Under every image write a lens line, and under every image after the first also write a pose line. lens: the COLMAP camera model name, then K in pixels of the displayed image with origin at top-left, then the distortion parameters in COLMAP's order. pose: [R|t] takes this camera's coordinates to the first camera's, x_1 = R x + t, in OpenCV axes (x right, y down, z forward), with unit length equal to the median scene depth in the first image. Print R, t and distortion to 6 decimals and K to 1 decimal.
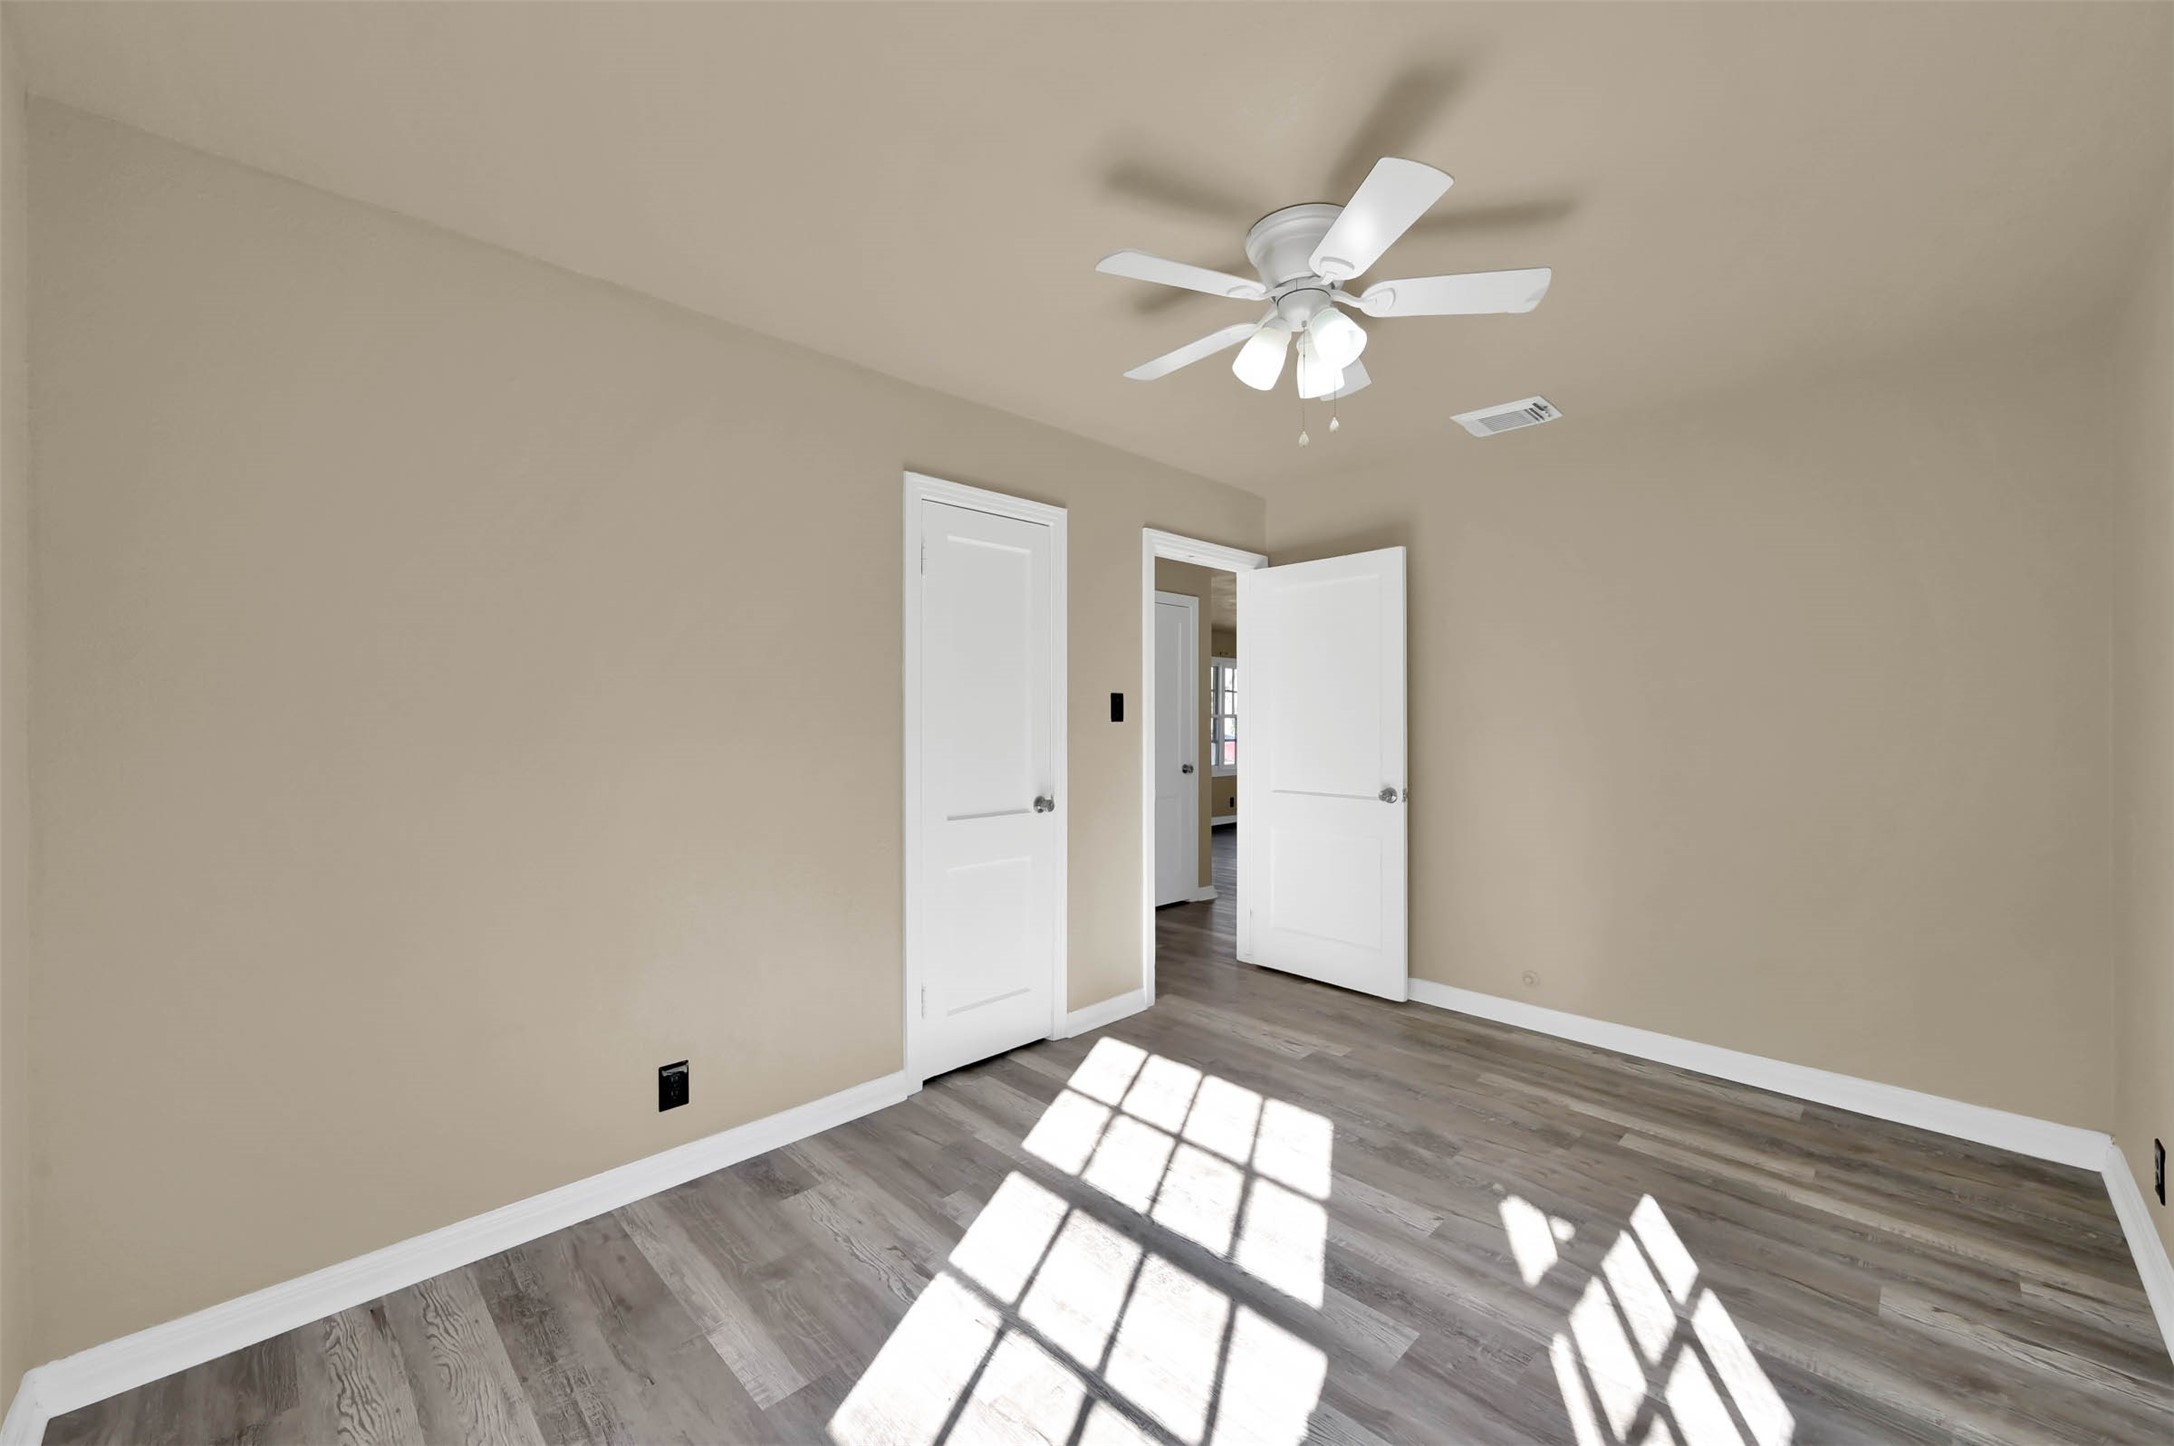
lens RADIAL K [[856.1, 0, 1083.5], [0, 856.1, 717.0], [0, 0, 1]] dist [-0.000970, 0.000401]
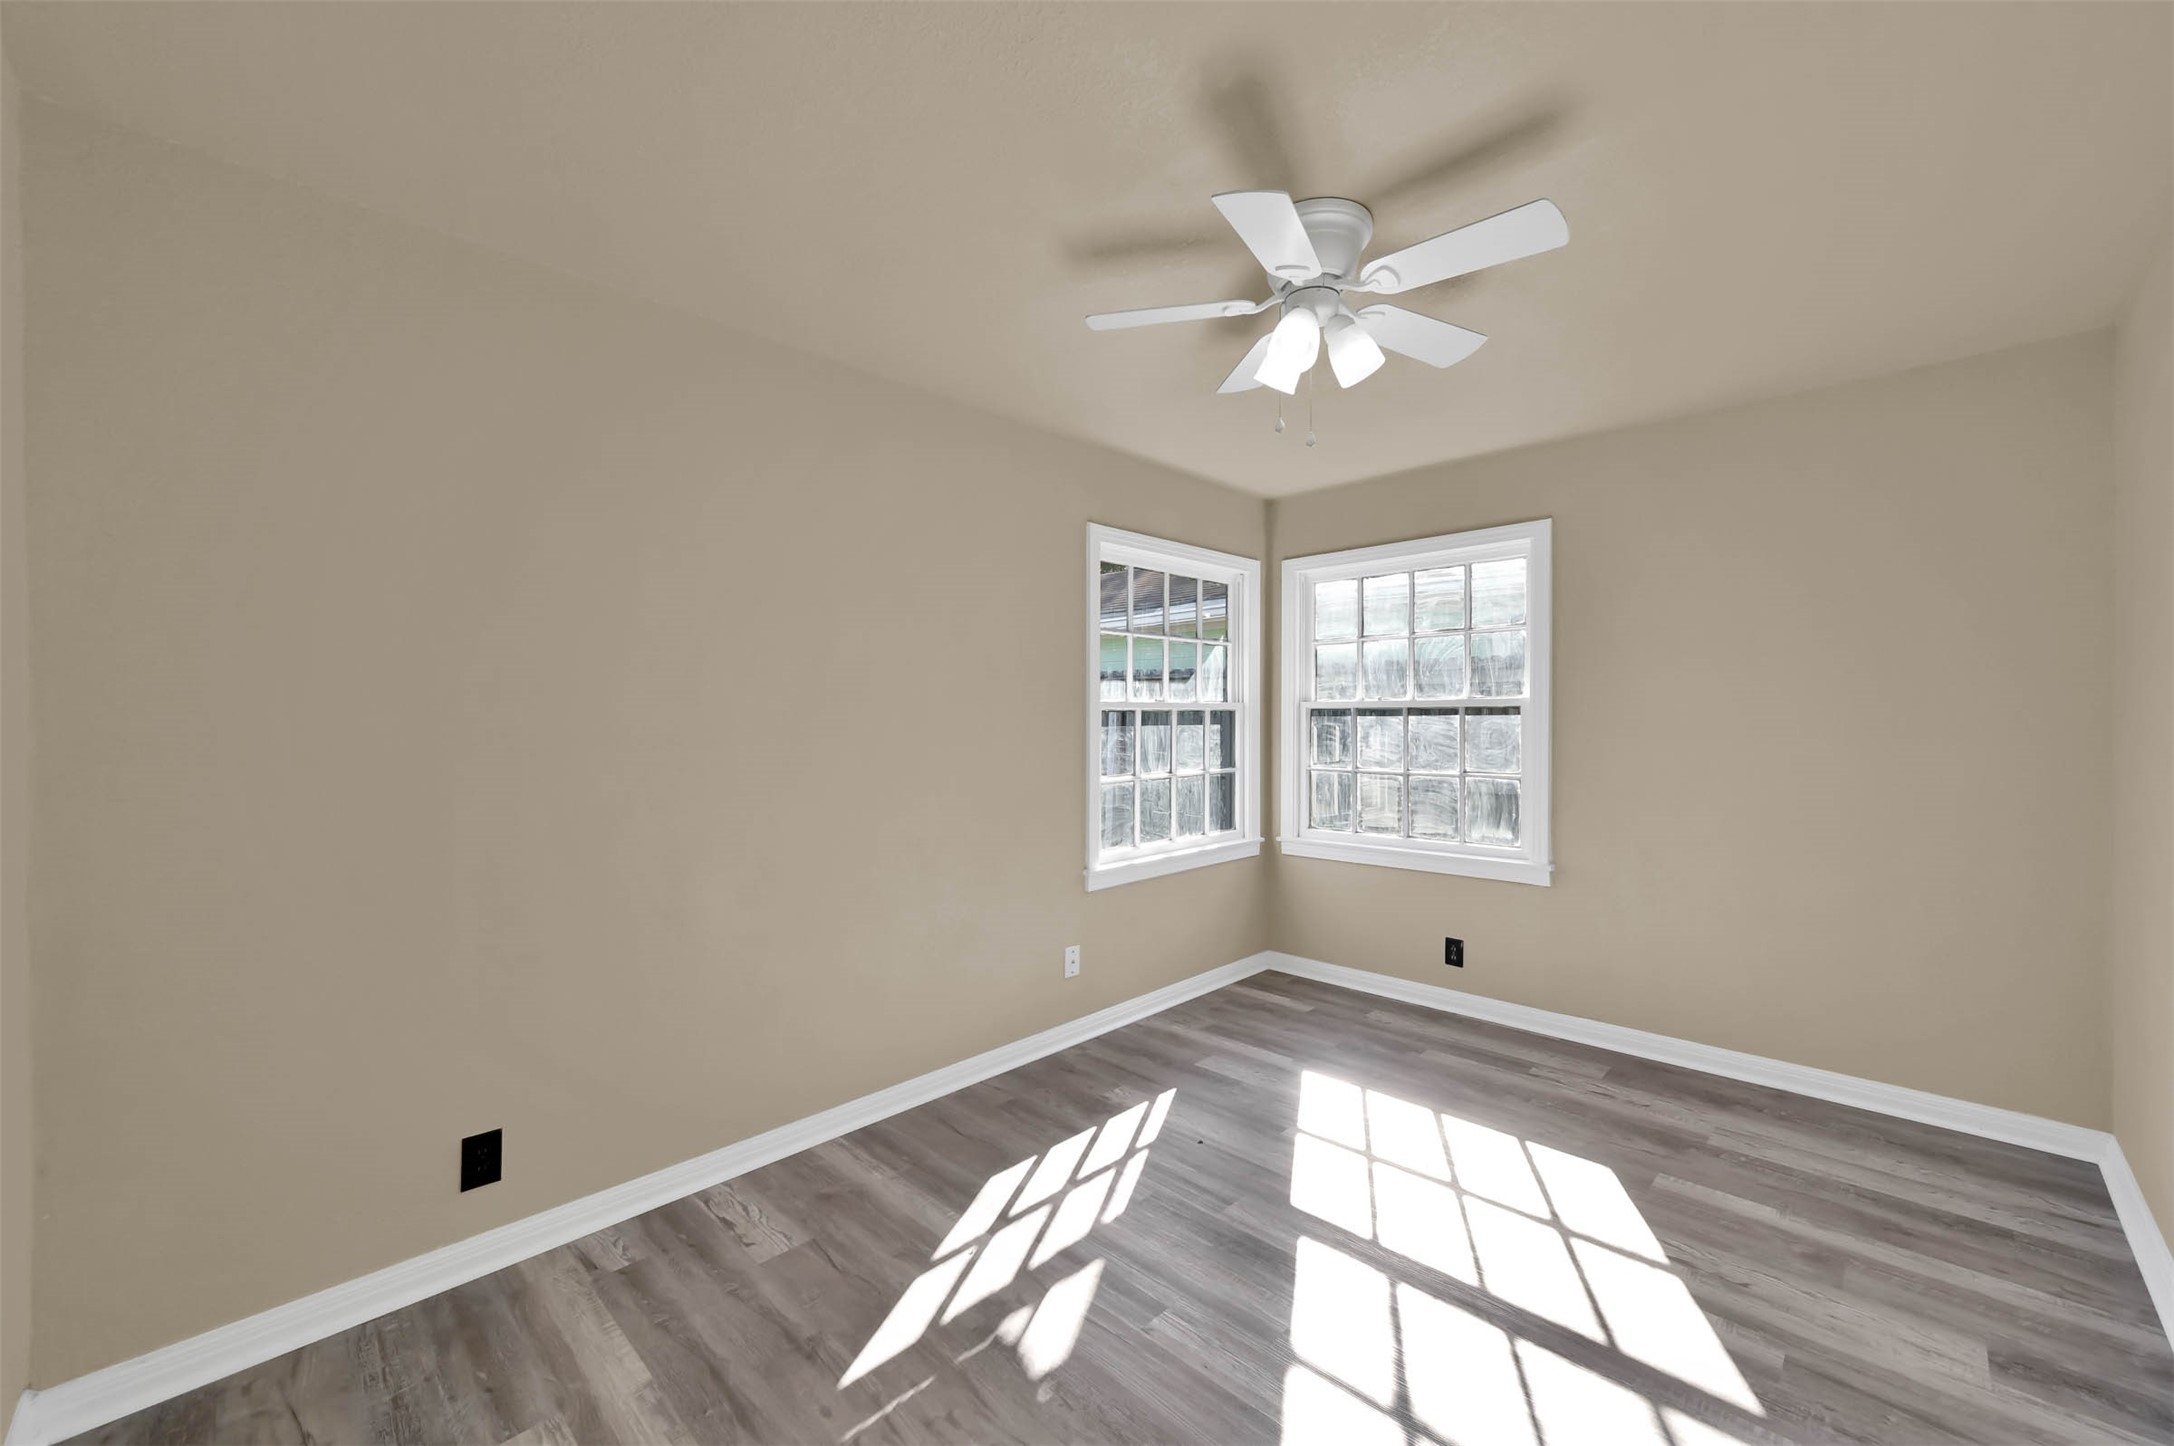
lens RADIAL K [[856.1, 0, 1083.5], [0, 856.1, 717.0], [0, 0, 1]] dist [-0.000970, 0.000401]
pose [[-0.999869, -0.007973, -0.014108, 0.550825], [-0.008163, 0.999876, 0.013487, -0.015857], [0.013998, 0.013600, -0.999810, 1.998178]]
